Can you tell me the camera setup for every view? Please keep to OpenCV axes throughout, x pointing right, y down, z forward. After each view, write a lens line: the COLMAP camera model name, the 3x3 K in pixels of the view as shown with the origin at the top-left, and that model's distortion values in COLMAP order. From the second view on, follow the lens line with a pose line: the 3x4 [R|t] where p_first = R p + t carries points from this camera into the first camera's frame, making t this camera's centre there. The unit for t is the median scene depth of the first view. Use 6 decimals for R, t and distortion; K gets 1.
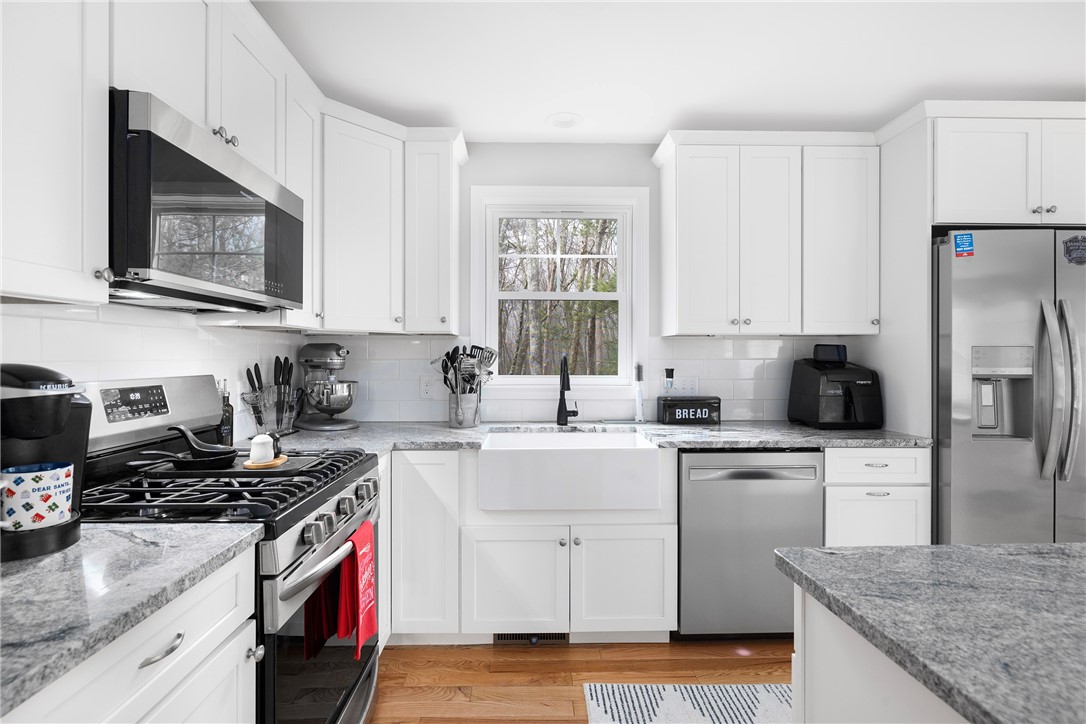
lens RADIAL K [[503.9, 0, 546.1], [0, 503.9, 356.3], [0, 0, 1]] dist [-0.005562, 0.002366]
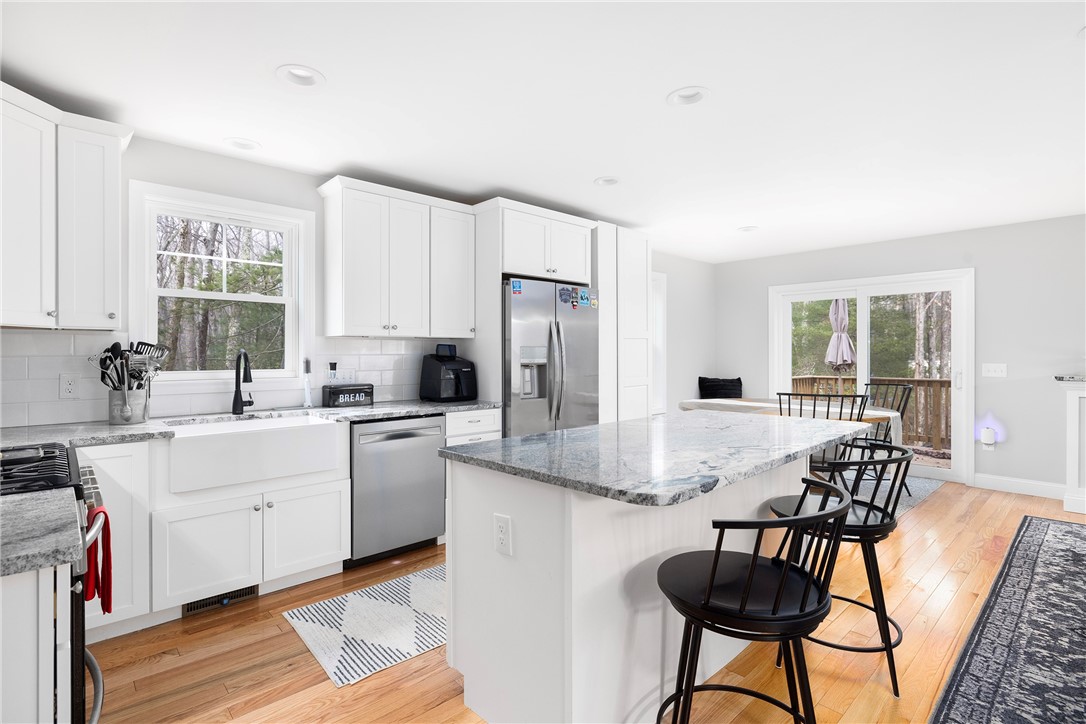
lens RADIAL K [[503.9, 0, 520.7], [0, 503.9, 356.4], [0, 0, 1]] dist [-0.005562, 0.002366]
pose [[0.769628, -0.005226, 0.638471, -0.209532], [0.000806, 0.999974, 0.007214, 0.000902], [-0.638492, -0.005037, 0.769612, -0.270896]]
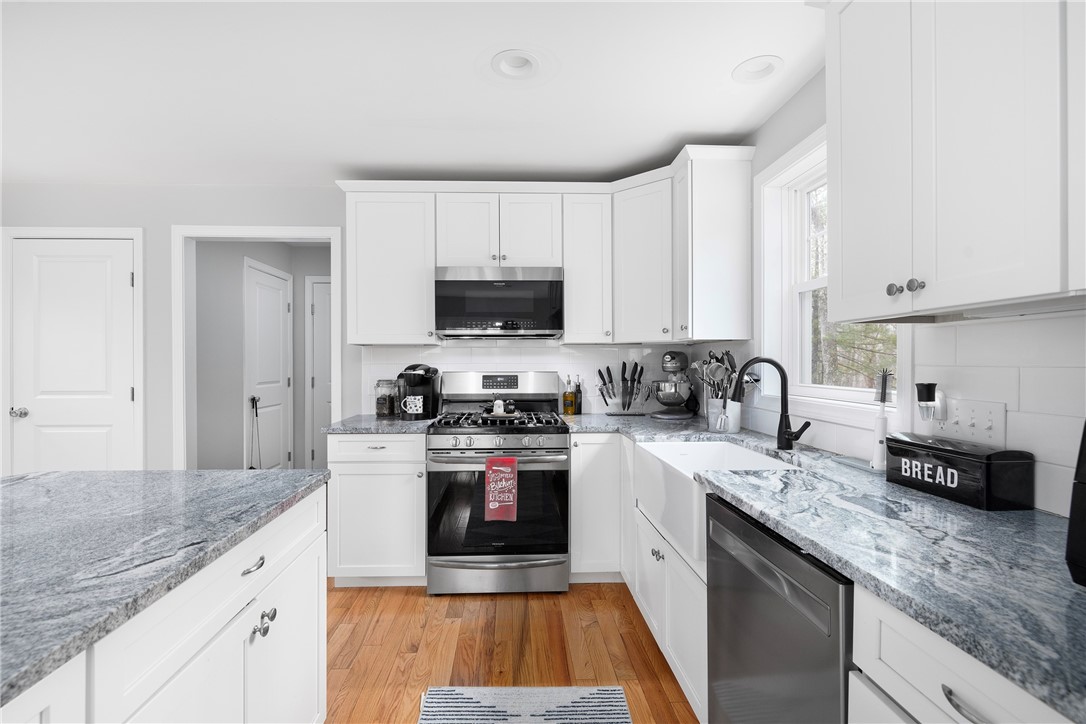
lens RADIAL K [[497.4, 0, 544.6], [0, 497.4, 364.1], [0, 0, 1]] dist [-0.002179, -0.000184]
pose [[0.037203, 0.004240, -0.999299, 0.836444], [0.002517, 0.999987, 0.004336, 0.000882], [0.999305, -0.002677, 0.037191, 0.638727]]
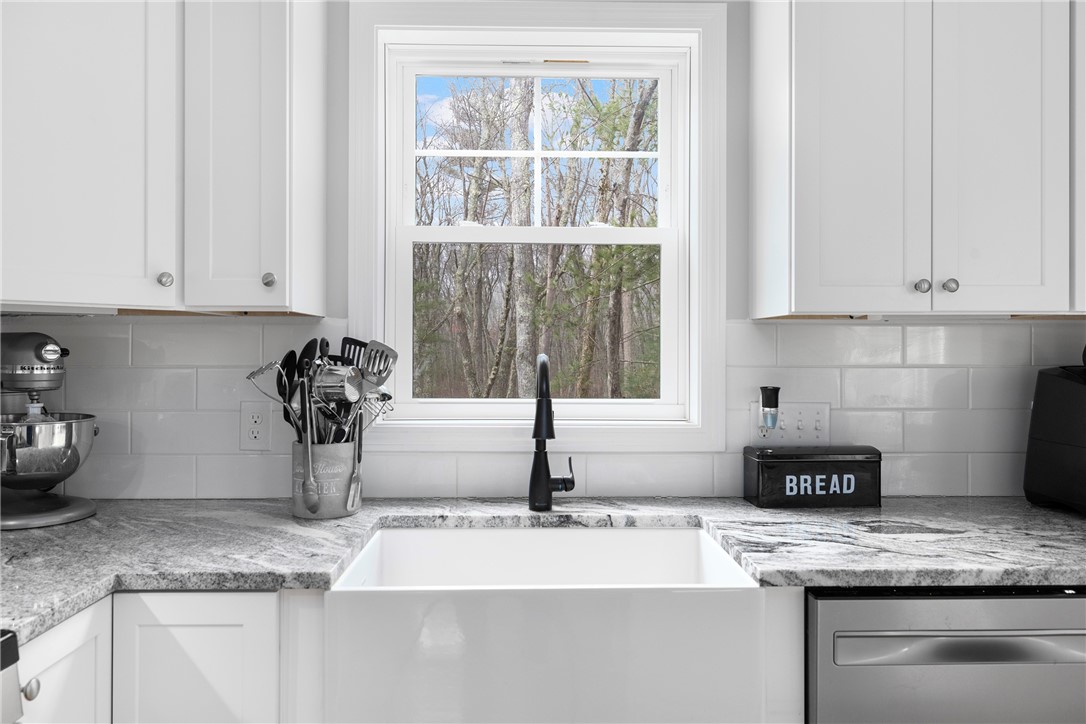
lens RADIAL K [[756.0, 0, 546.4], [0, 756.0, 346.4], [0, 0, 1]] dist [0.002409, 0.001681]
pose [[0.999988, 0.001263, -0.004639, 0.043171], [-0.001292, 0.999980, -0.006242, -0.009748], [0.004631, 0.006248, 0.999970, 0.322946]]
